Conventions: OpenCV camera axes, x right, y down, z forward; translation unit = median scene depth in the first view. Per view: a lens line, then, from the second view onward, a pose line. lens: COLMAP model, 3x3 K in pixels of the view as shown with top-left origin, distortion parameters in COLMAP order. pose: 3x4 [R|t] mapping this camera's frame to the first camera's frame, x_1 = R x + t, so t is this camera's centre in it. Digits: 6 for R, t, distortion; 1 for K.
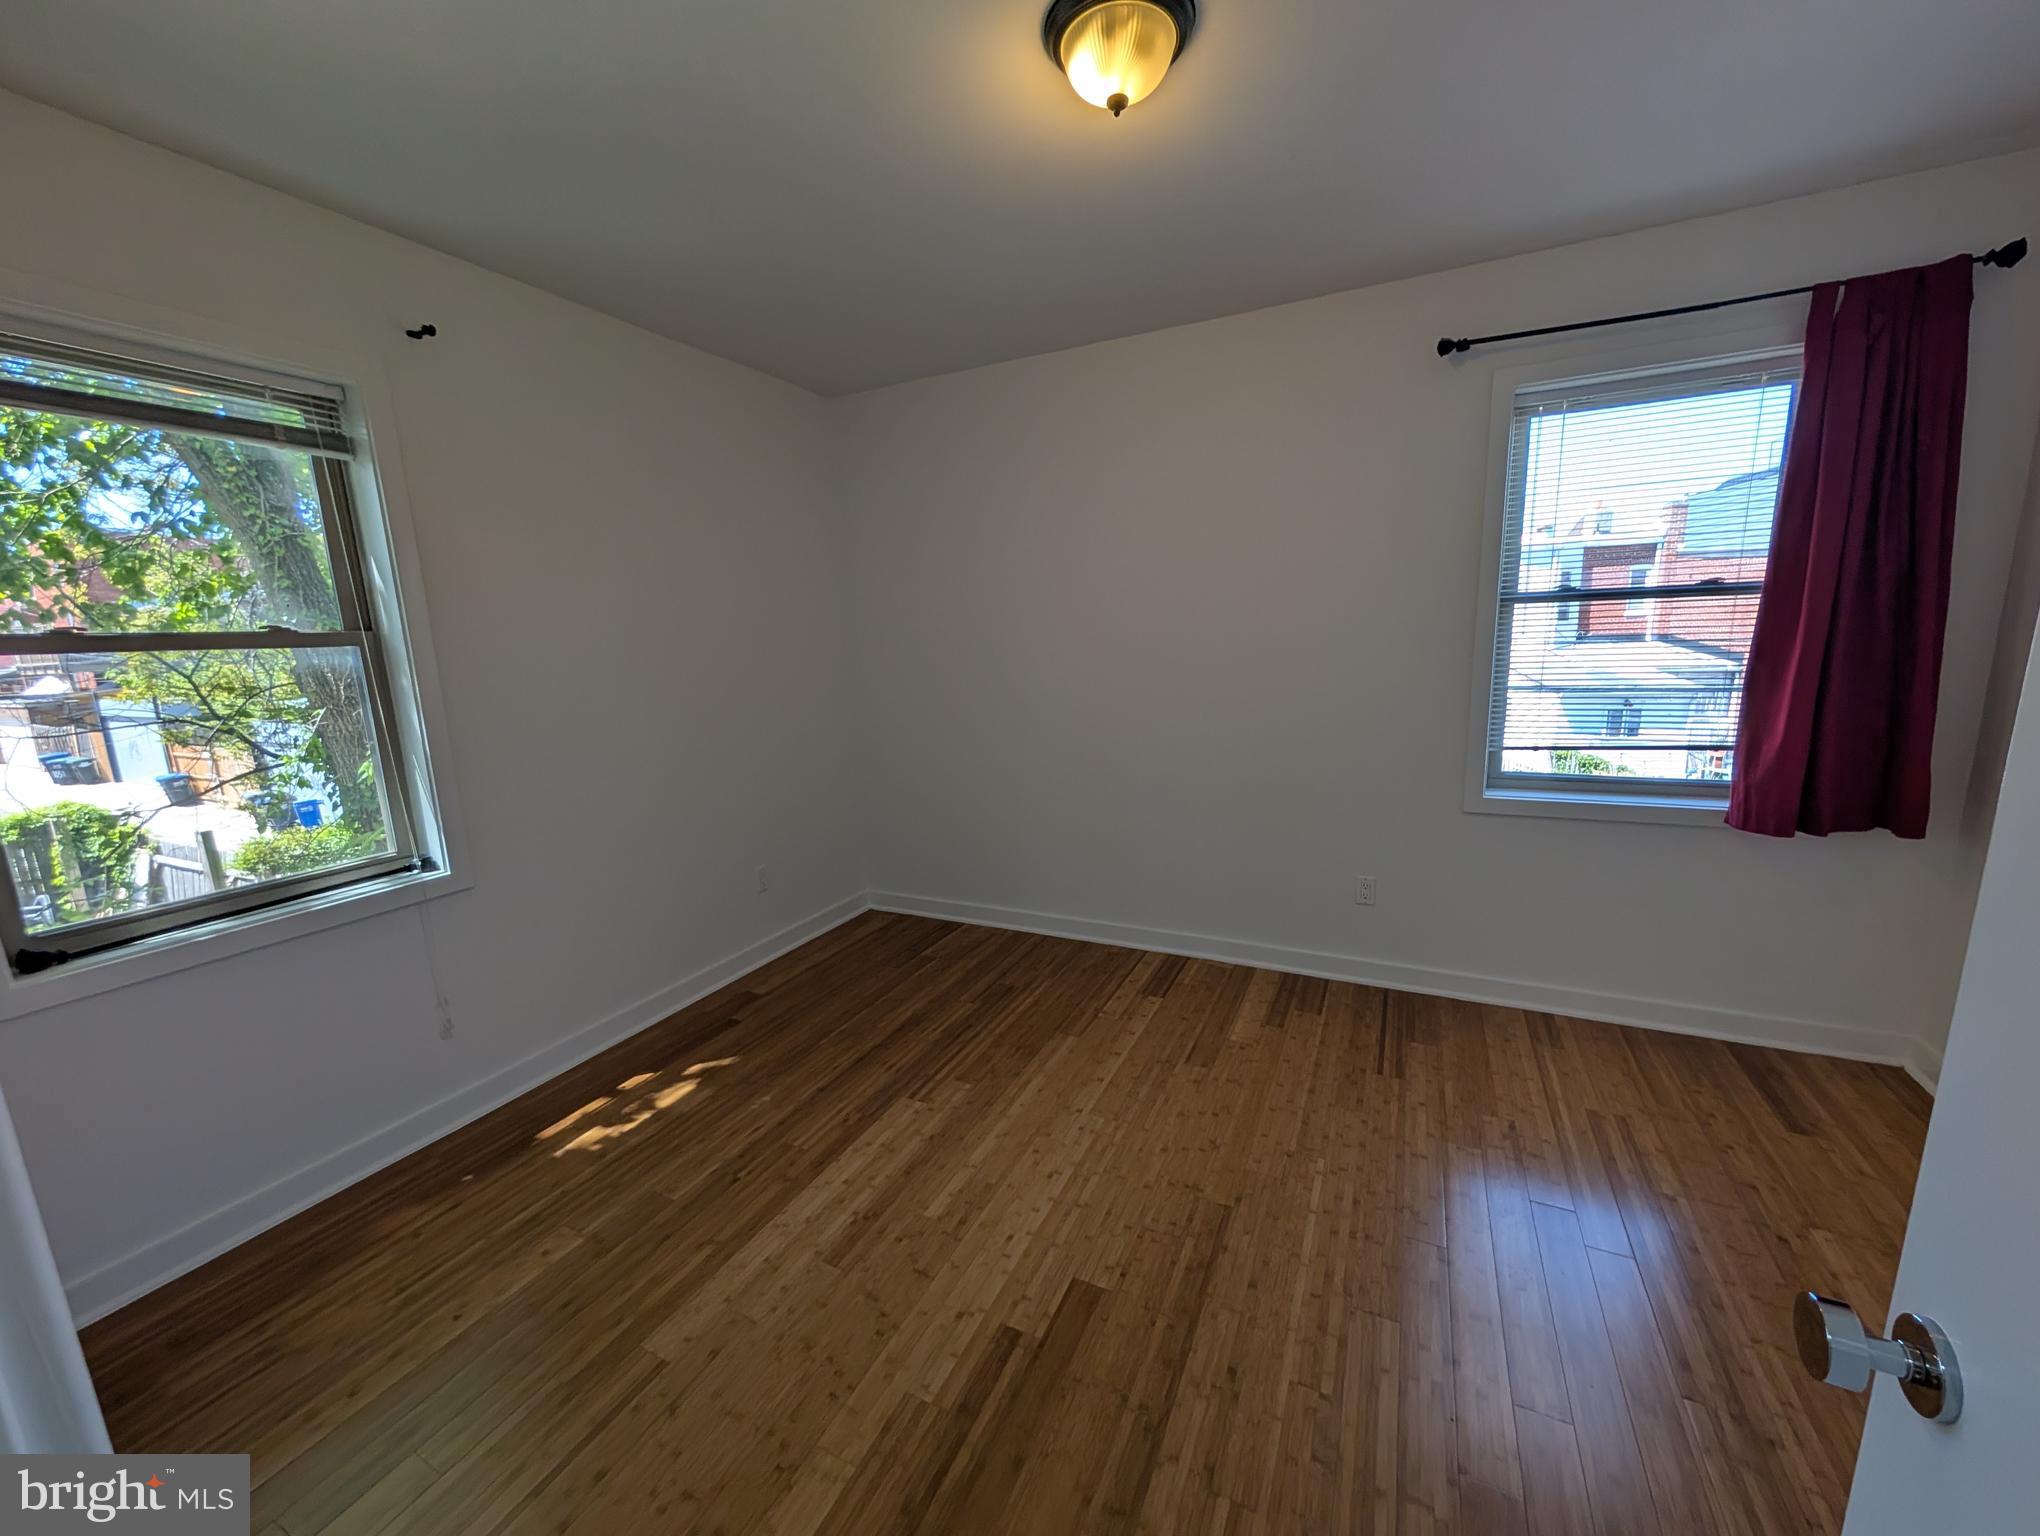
lens RADIAL K [[769.7, 0, 1019.8], [0, 769.7, 770.1], [0, 0, 1]] dist [-0.001984, 0.000180]
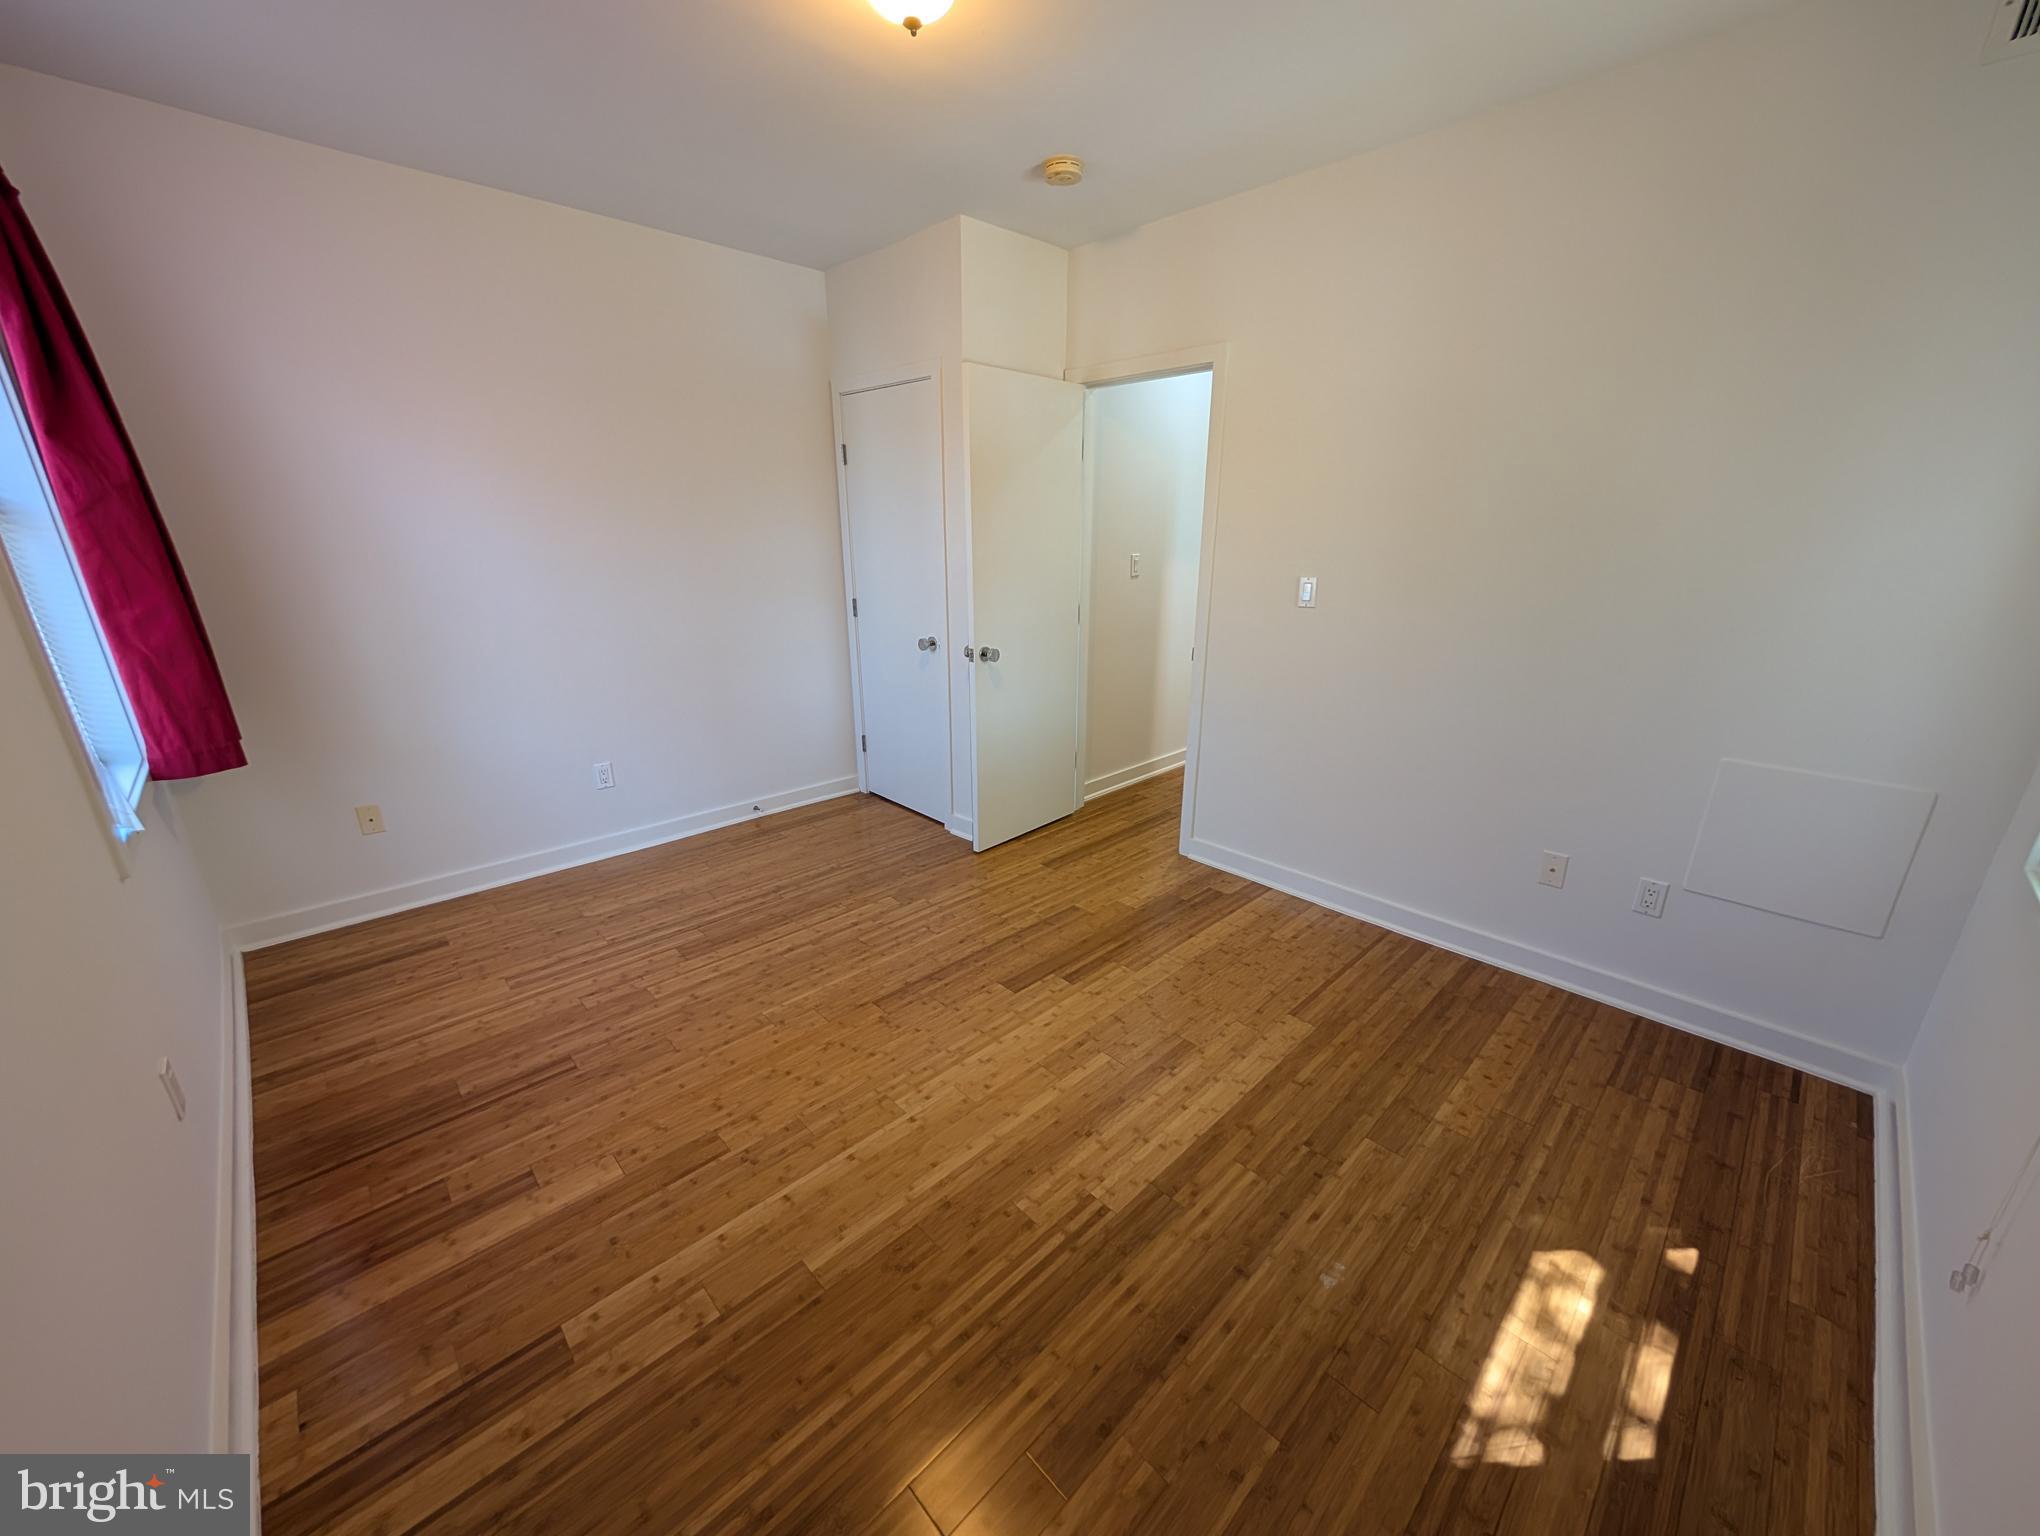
lens RADIAL K [[769.7, 0, 1017.3], [0, 769.7, 774.5], [0, 0, 1]] dist [-0.001984, 0.000180]
pose [[-0.940197, -0.075926, 0.332061, -0.296020], [0.090072, 0.884727, 0.457323, -0.278926], [-0.328506, 0.459883, -0.824979, 1.561231]]
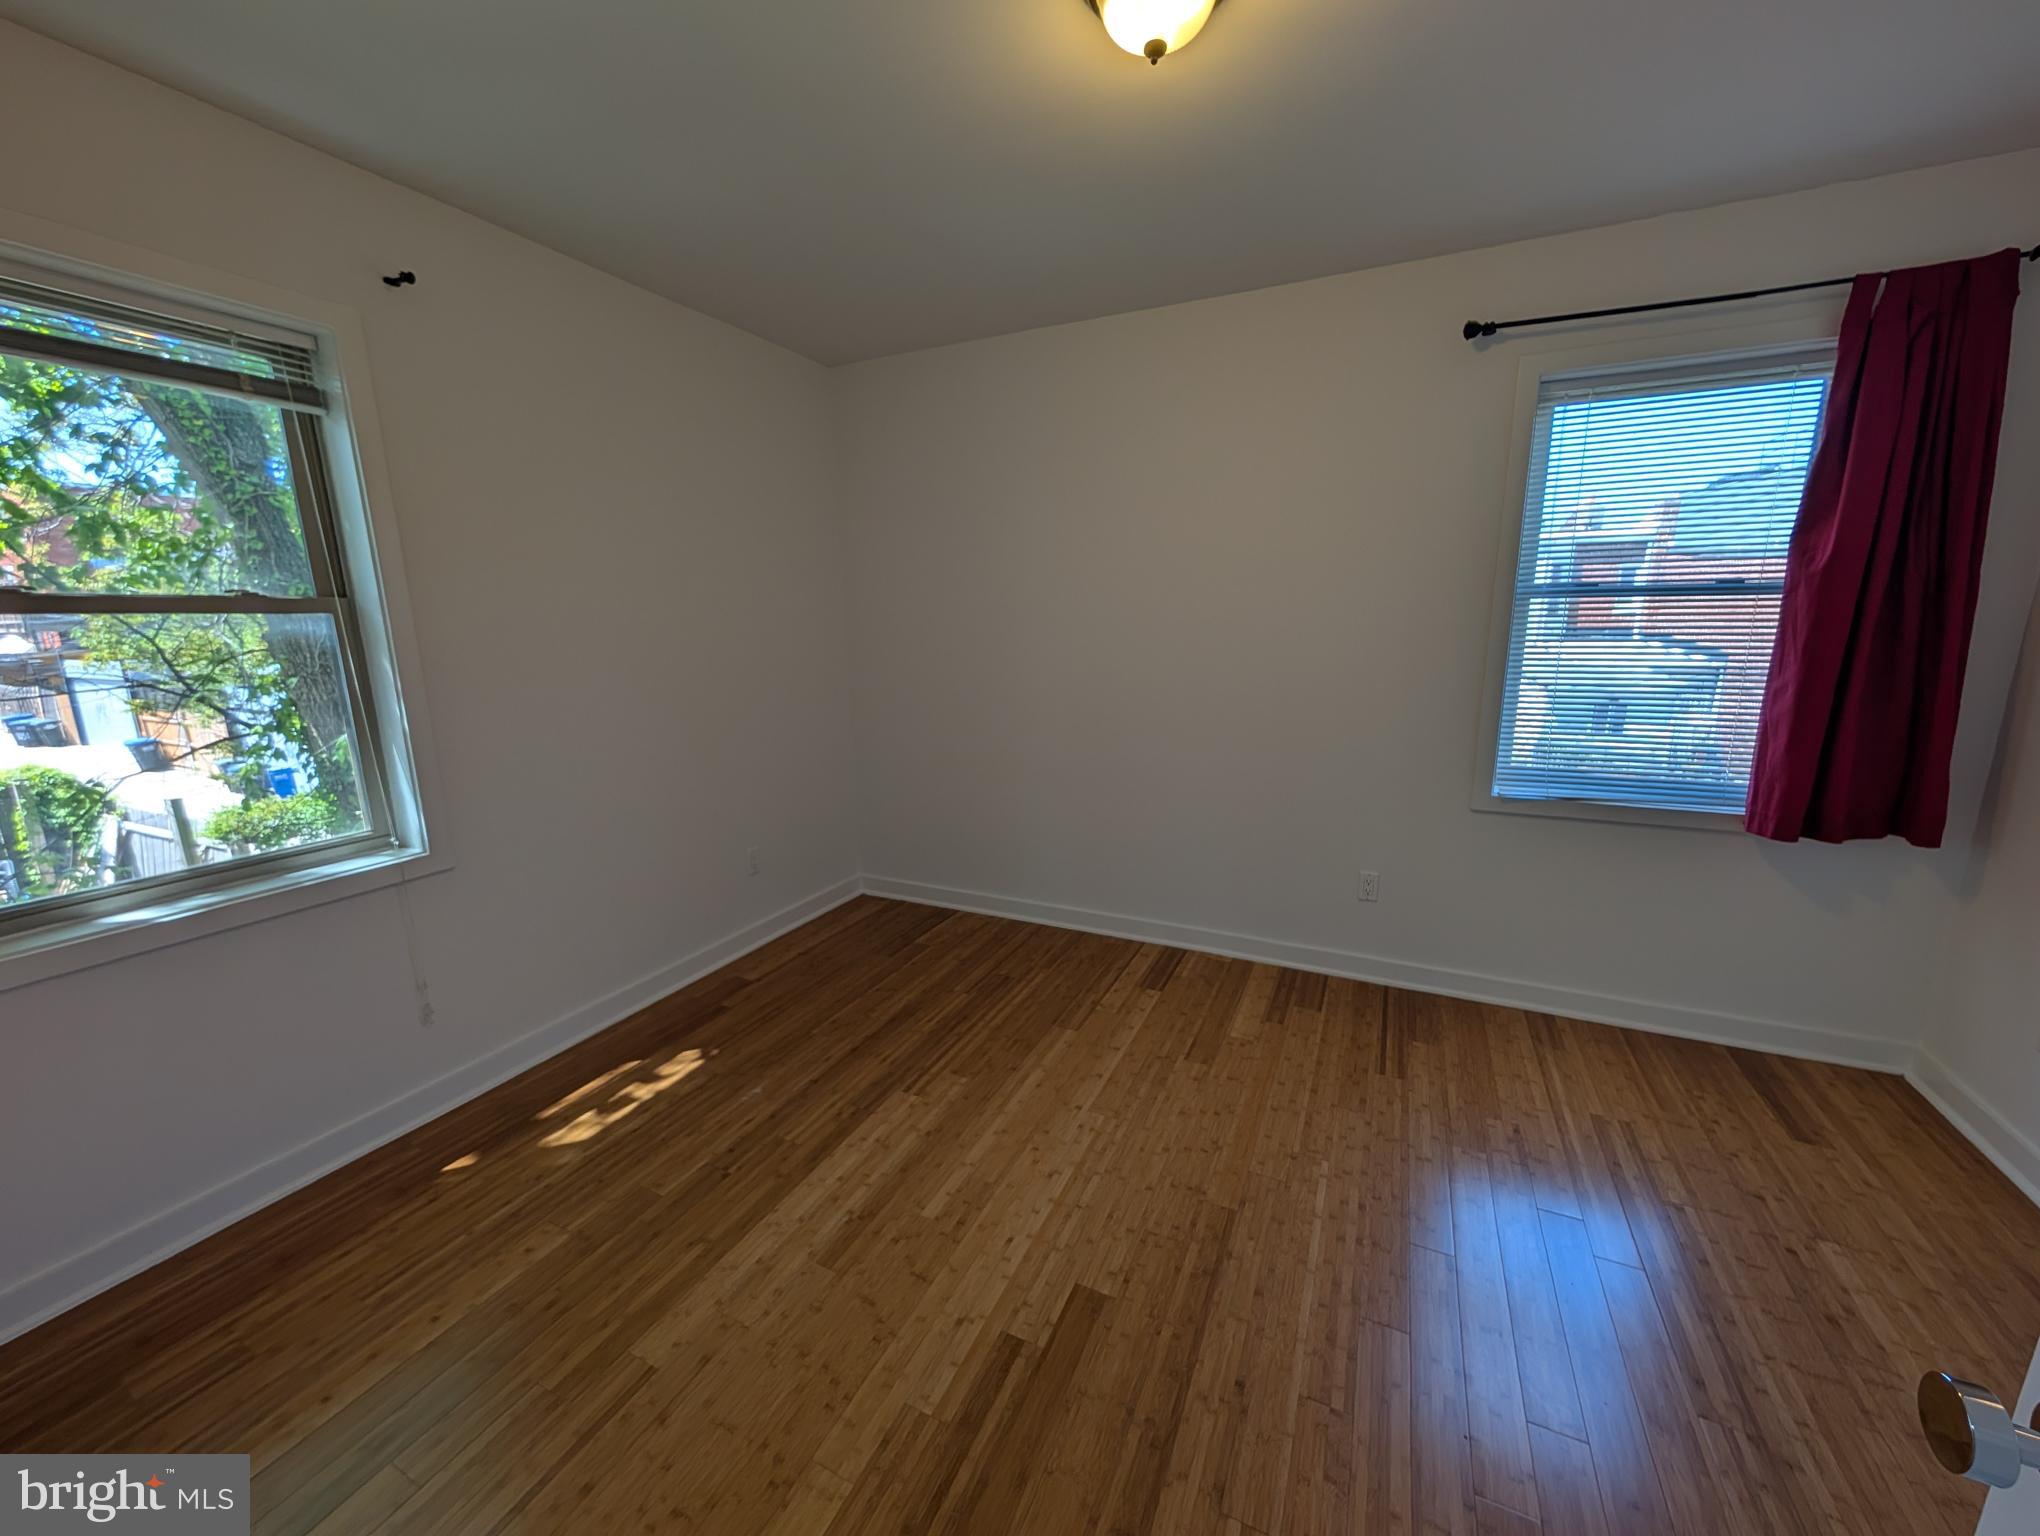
lens RADIAL K [[769.7, 0, 1018.8], [0, 769.7, 771.7], [0, 0, 1]] dist [-0.001984, 0.000180]
pose [[0.999643, 0.021151, 0.016310, -0.024931], [-0.021554, 0.999455, 0.024982, -0.008324], [-0.015772, -0.025325, 0.999555, 0.034146]]
